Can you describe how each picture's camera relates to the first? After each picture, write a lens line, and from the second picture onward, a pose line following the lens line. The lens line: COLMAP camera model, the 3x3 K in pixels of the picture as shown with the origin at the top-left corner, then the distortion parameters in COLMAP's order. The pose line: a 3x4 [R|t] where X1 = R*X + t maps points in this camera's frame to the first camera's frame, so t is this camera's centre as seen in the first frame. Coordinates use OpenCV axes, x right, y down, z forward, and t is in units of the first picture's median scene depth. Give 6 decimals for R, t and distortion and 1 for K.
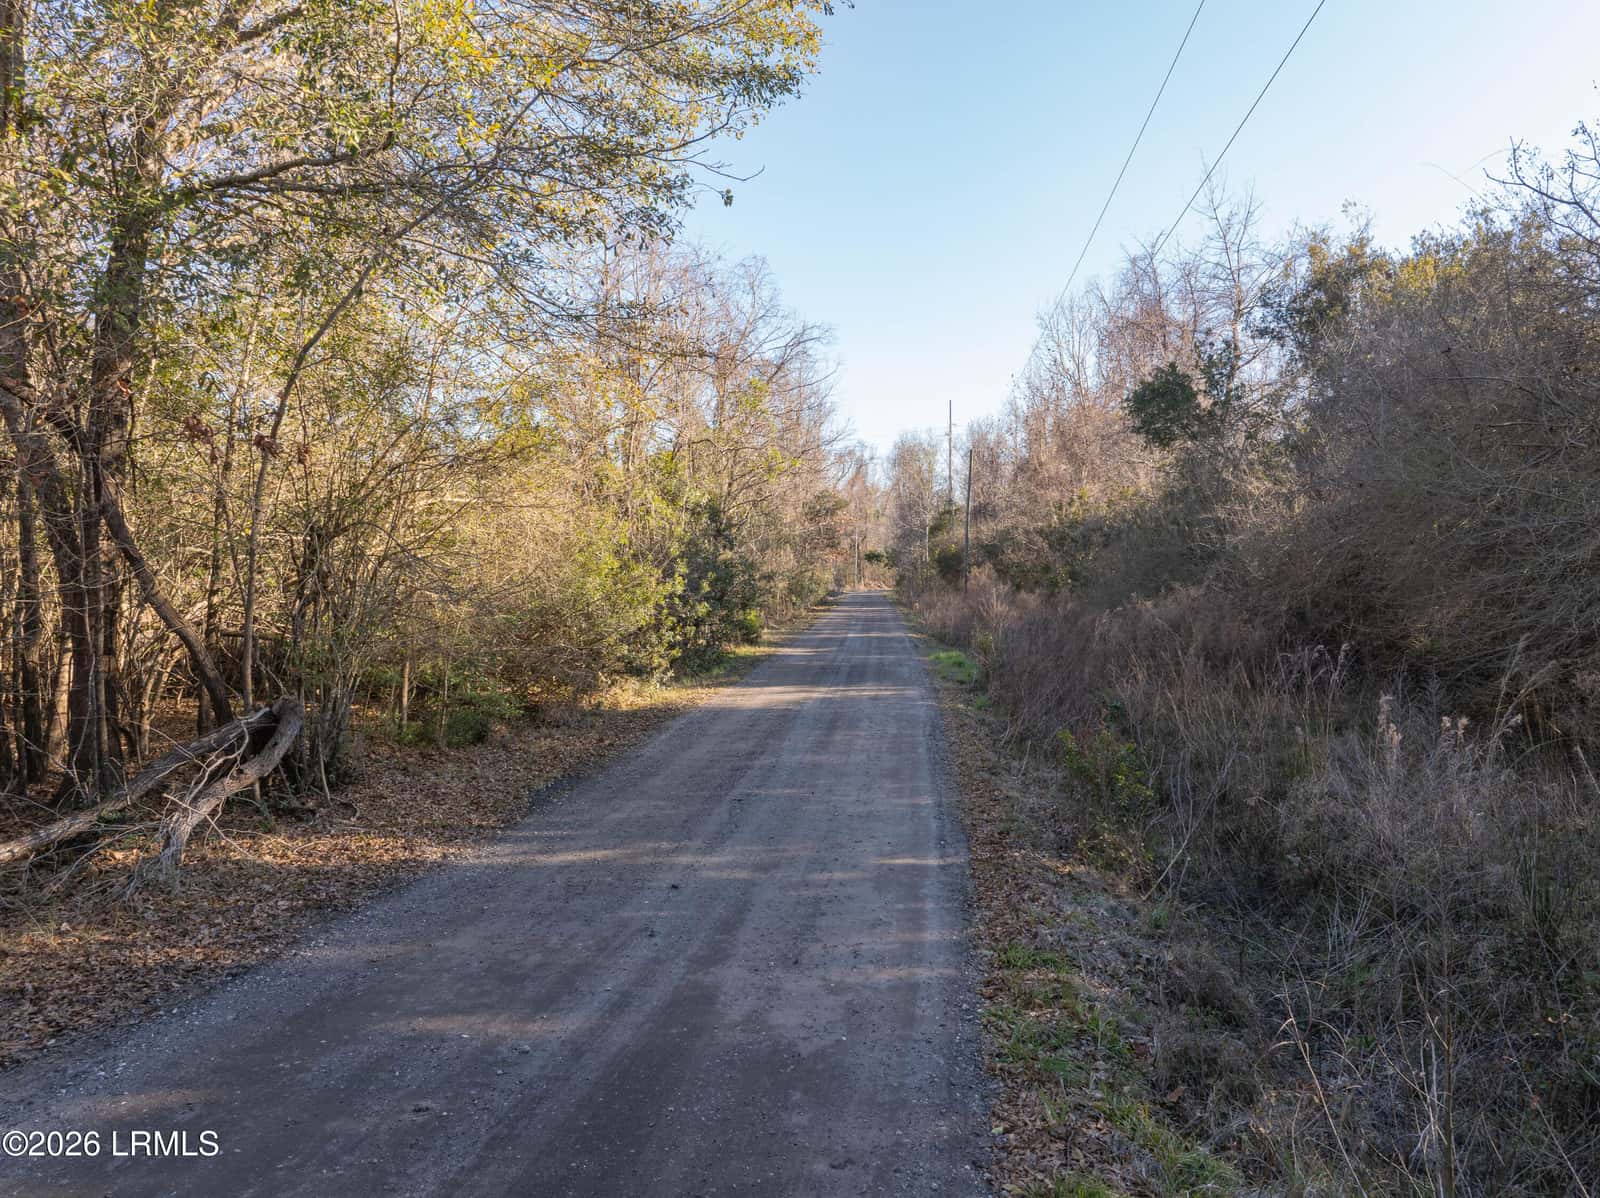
lens RADIAL K [[1127.3, 0, 807.4], [0, 1127.3, 586.3], [0, 0, 1]] dist [-0.026709, -0.023429]
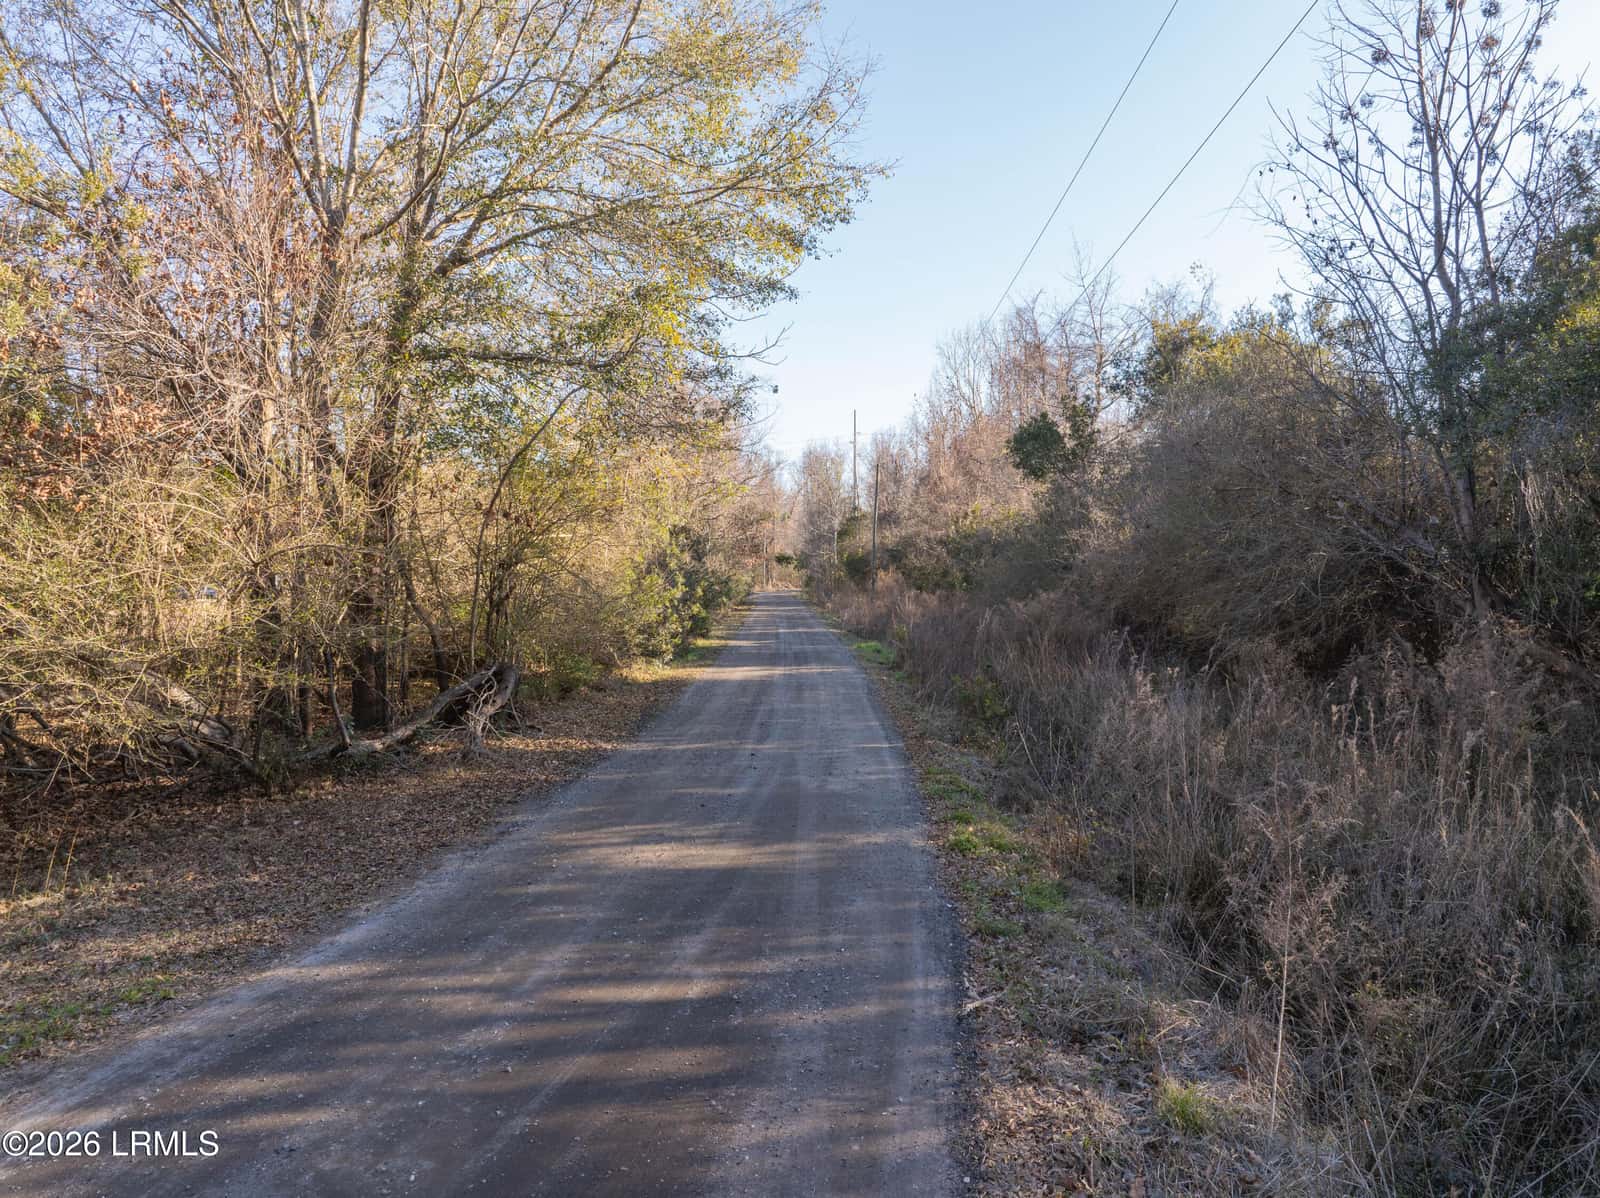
lens RADIAL K [[1127.3, 0, 807.4], [0, 1127.3, 586.3], [0, 0, 1]] dist [-0.026709, -0.023429]
pose [[0.996147, -0.001246, 0.087689, -0.035753], [0.001224, 0.999999, 0.000299, -0.003065], [-0.087689, -0.000190, 0.996148, -0.166464]]
